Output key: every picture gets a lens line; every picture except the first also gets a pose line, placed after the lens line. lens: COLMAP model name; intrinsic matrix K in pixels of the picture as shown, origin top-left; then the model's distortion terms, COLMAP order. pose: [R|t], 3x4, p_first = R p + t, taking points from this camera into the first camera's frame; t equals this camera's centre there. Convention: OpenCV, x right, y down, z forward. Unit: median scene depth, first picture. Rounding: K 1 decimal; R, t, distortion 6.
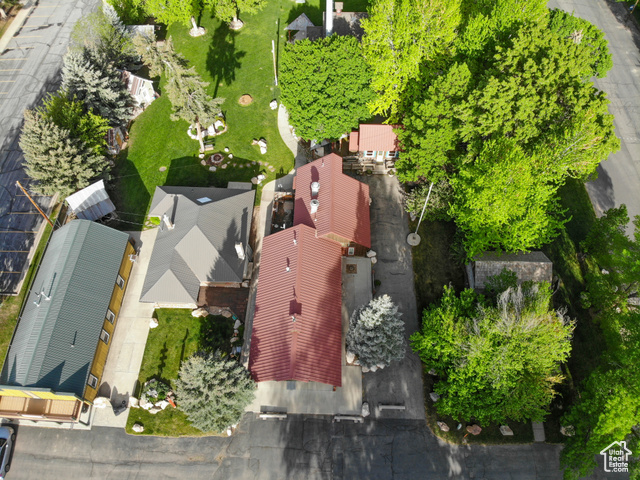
lens RADIAL K [[469.5, 0, 319.3], [0, 469.5, 242.7], [0, 0, 1]] dist [0.041016, -0.141000]
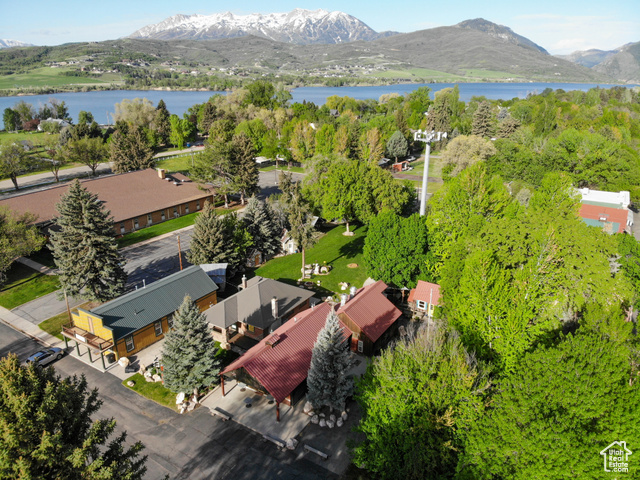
lens RADIAL K [[466.7, 0, 317.8], [0, 466.7, 237.0], [0, 0, 1]] dist [0.105179, -0.232961]
pose [[0.860659, 0.166777, -0.481093, 0.552135], [-0.429445, 0.745399, -0.509860, 0.510017], [0.273573, 0.645420, 0.713156, -0.003846]]
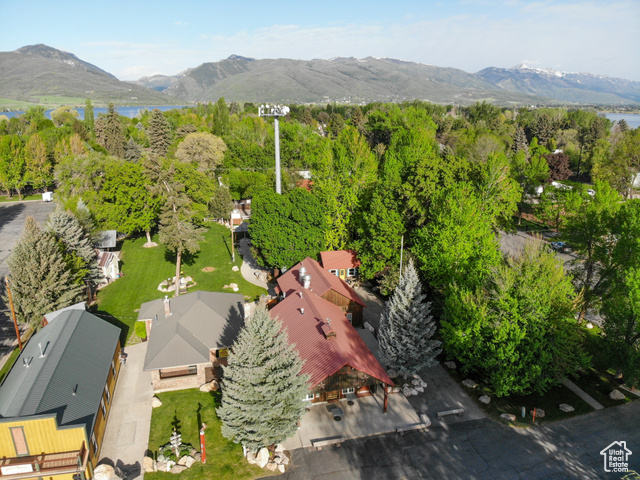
lens RADIAL K [[469.2, 0, 320.1], [0, 469.2, 244.4], [0, 0, 1]] dist [0.079121, -0.201534]
pose [[0.958709, -0.077947, 0.273499, -0.304412], [0.237190, 0.749748, -0.617753, 0.599828], [-0.156904, 0.657116, 0.737278, 0.152977]]
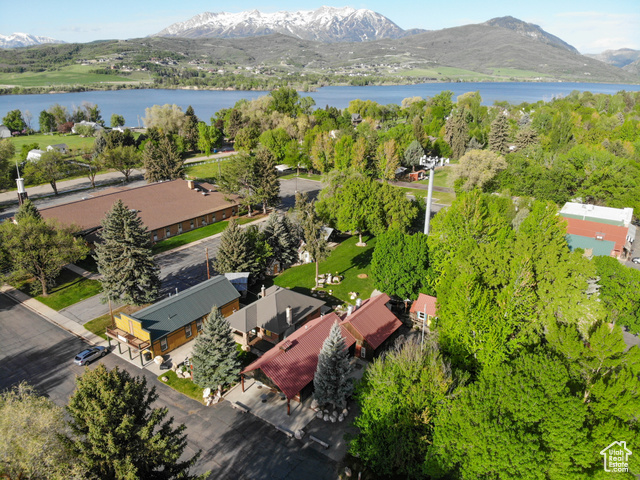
lens RADIAL K [[466.7, 0, 317.8], [0, 466.7, 237.0], [0, 0, 1]] dist [0.105179, -0.232961]
pose [[0.833482, 0.184146, -0.520958, 0.662425], [-0.466429, 0.739947, -0.484688, 0.536471], [0.296228, 0.646969, 0.702624, -0.164407]]
